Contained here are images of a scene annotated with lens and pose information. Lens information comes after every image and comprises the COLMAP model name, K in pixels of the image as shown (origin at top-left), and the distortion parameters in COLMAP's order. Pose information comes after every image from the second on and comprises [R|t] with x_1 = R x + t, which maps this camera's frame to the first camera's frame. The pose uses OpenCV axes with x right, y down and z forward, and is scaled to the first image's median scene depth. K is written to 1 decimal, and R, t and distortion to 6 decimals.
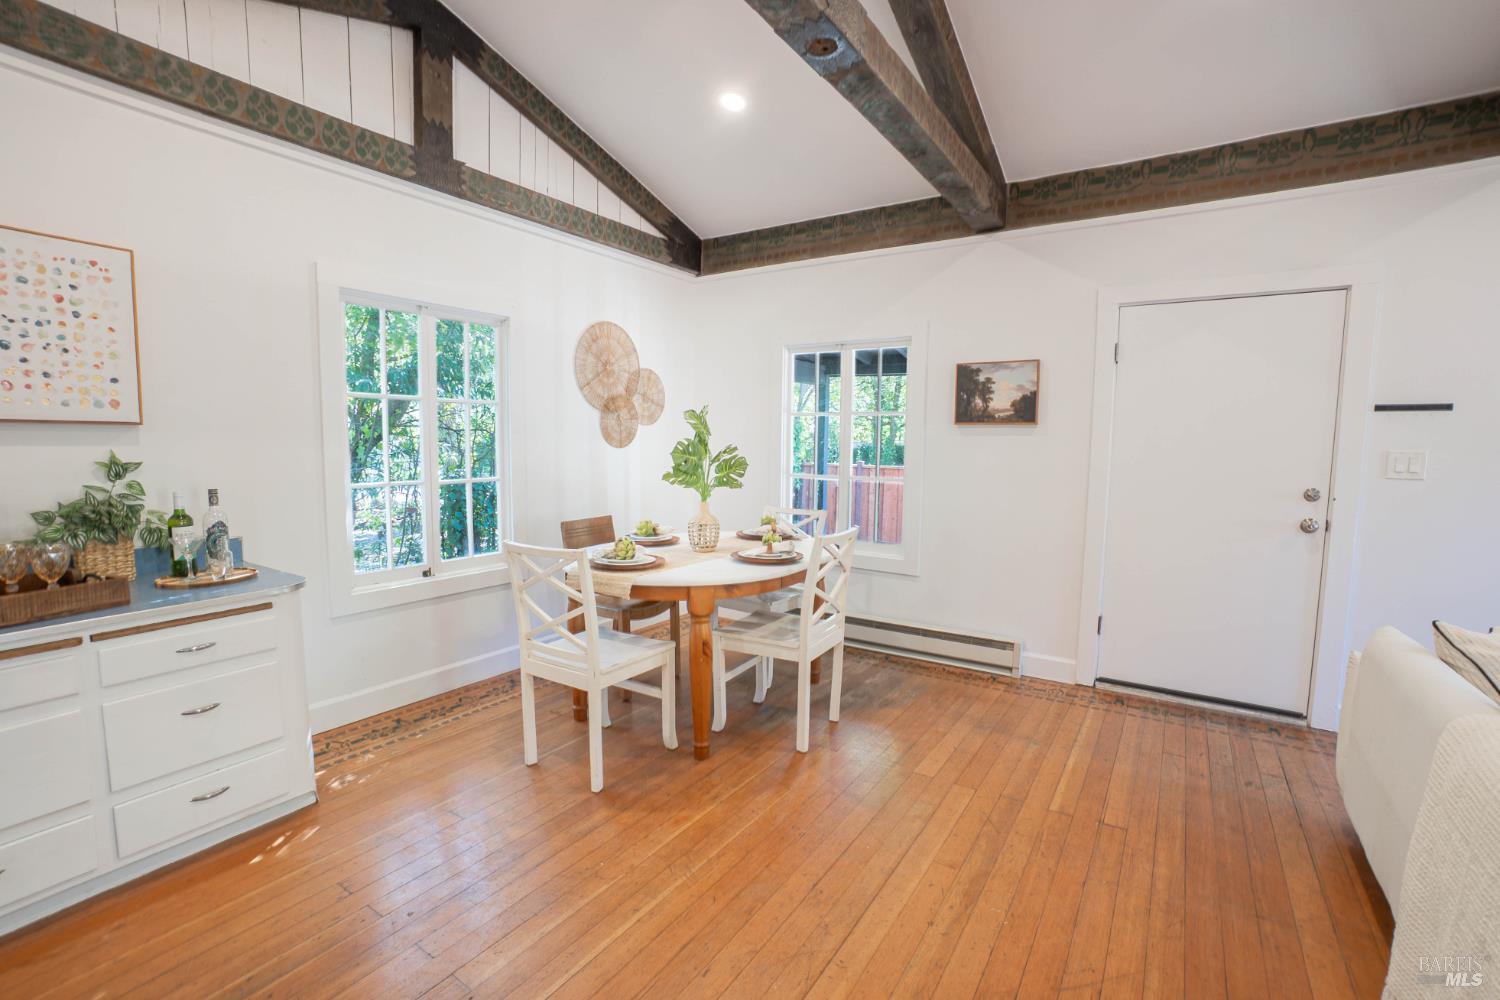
lens RADIAL K [[666.2, 0, 738.6], [0, 666.2, 499.2], [0, 0, 1]] dist [-0.065459, 0.023069]
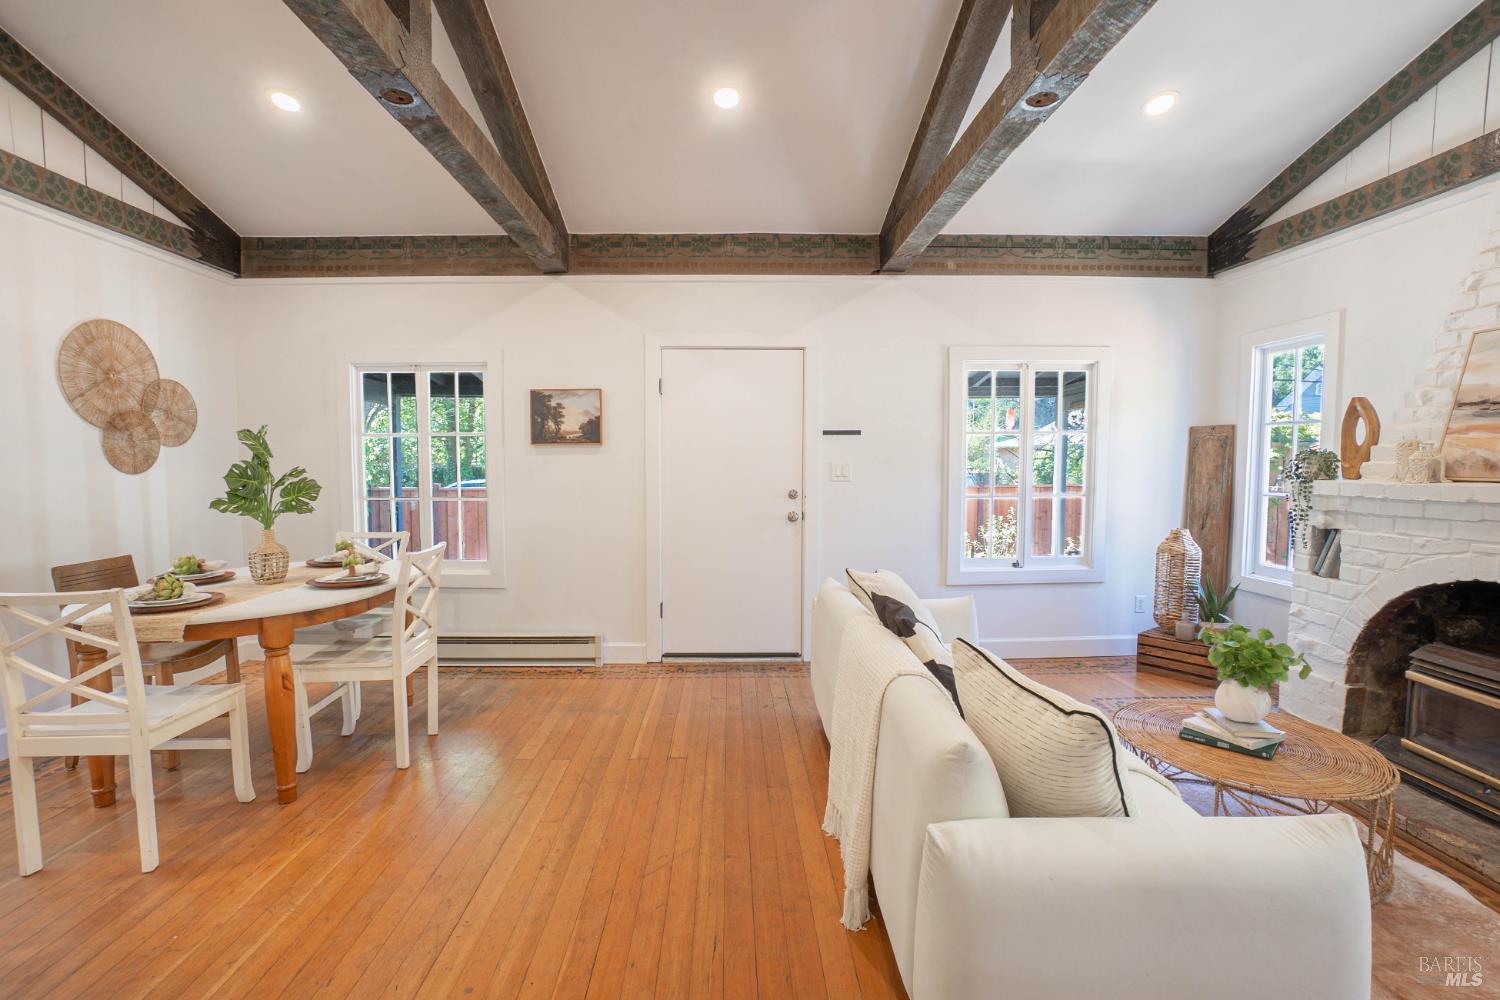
lens RADIAL K [[667.9, 0, 736.3], [0, 667.9, 501.1], [0, 0, 1]] dist [-0.064421, 0.022681]
pose [[0.818224, -0.044534, 0.573172, -0.035951], [0.061352, 0.998066, -0.010034, 0.014156], [-0.571616, 0.043375, 0.819374, -0.112506]]
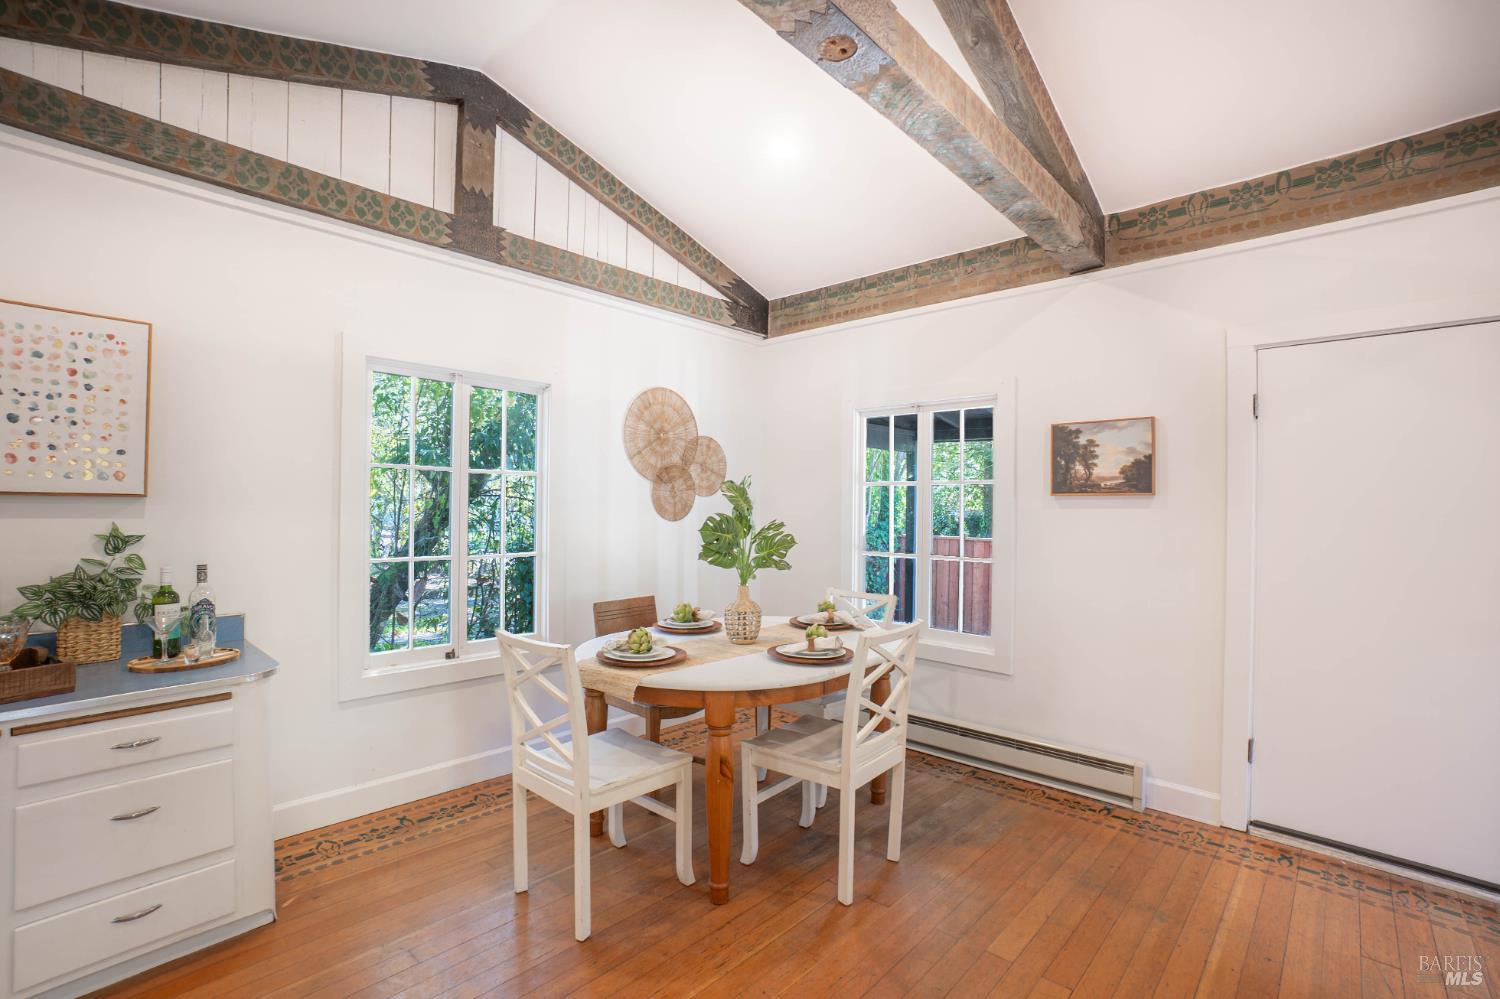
lens RADIAL K [[667.9, 0, 736.3], [0, 667.9, 500.6], [0, 0, 1]] dist [-0.064421, 0.022681]
pose [[0.986345, -0.000461, -0.164694, 0.086290], [-0.016113, 0.994928, -0.099288, -0.020580], [0.163904, 0.100585, 0.981335, 0.135754]]
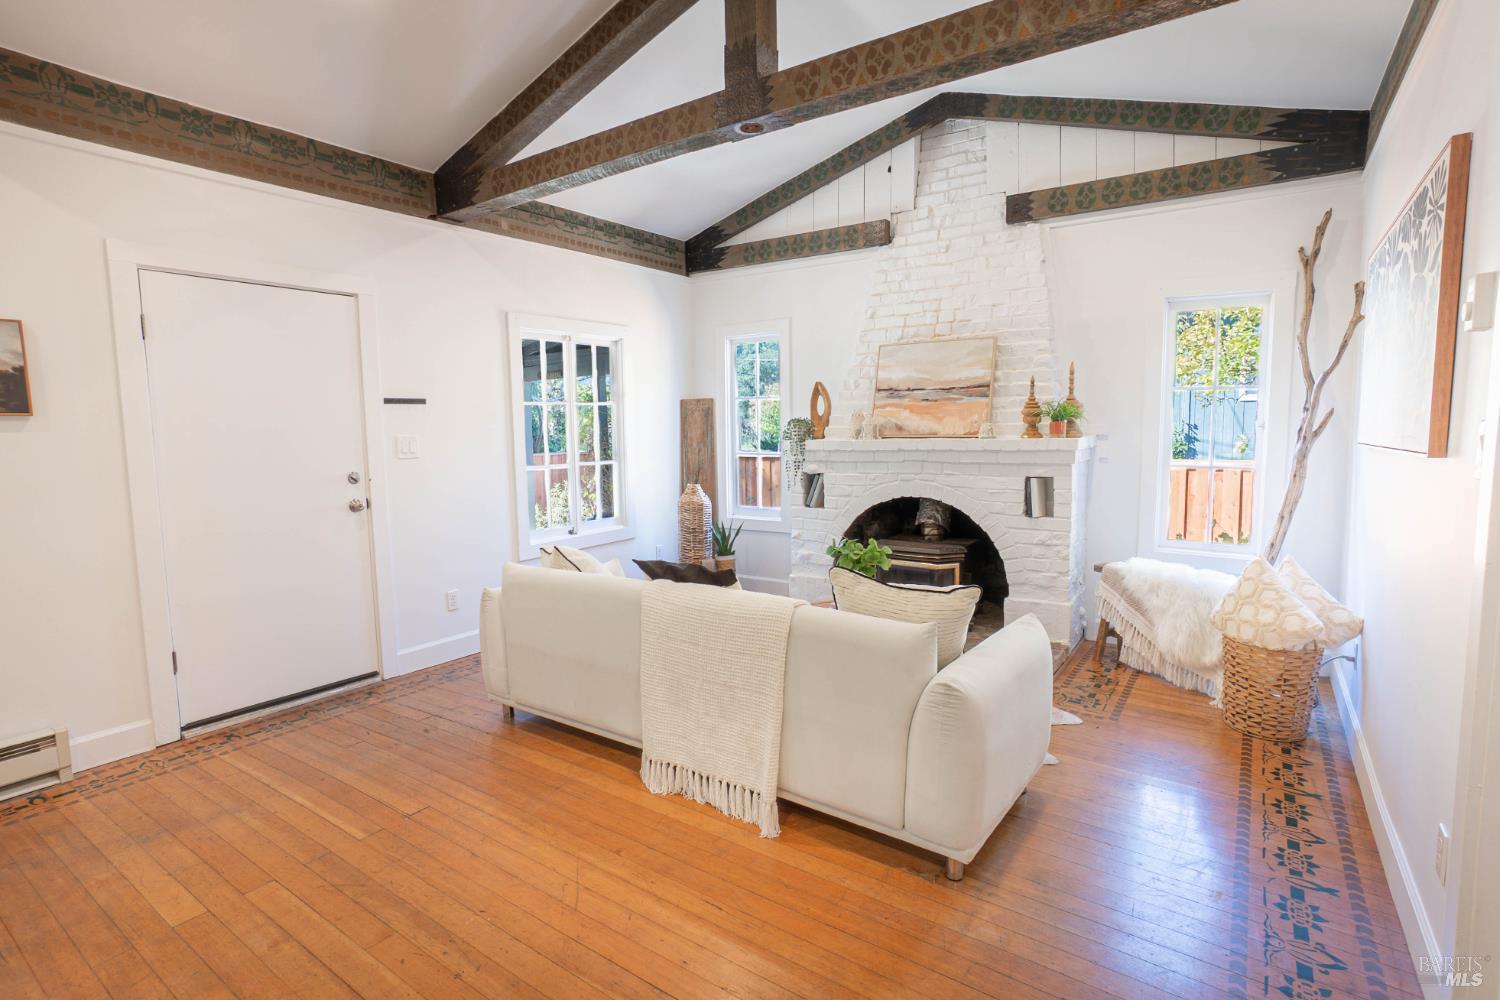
lens RADIAL K [[734.2, 0, 740.9], [0, 734.2, 500.4], [0, 0, 1]] dist [-0.060544, 0.028768]
pose [[0.020647, -0.110986, 0.993607, -0.335579], [0.108180, 0.988232, 0.108138, -0.030603], [-0.993917, 0.105256, 0.032411, 0.287799]]
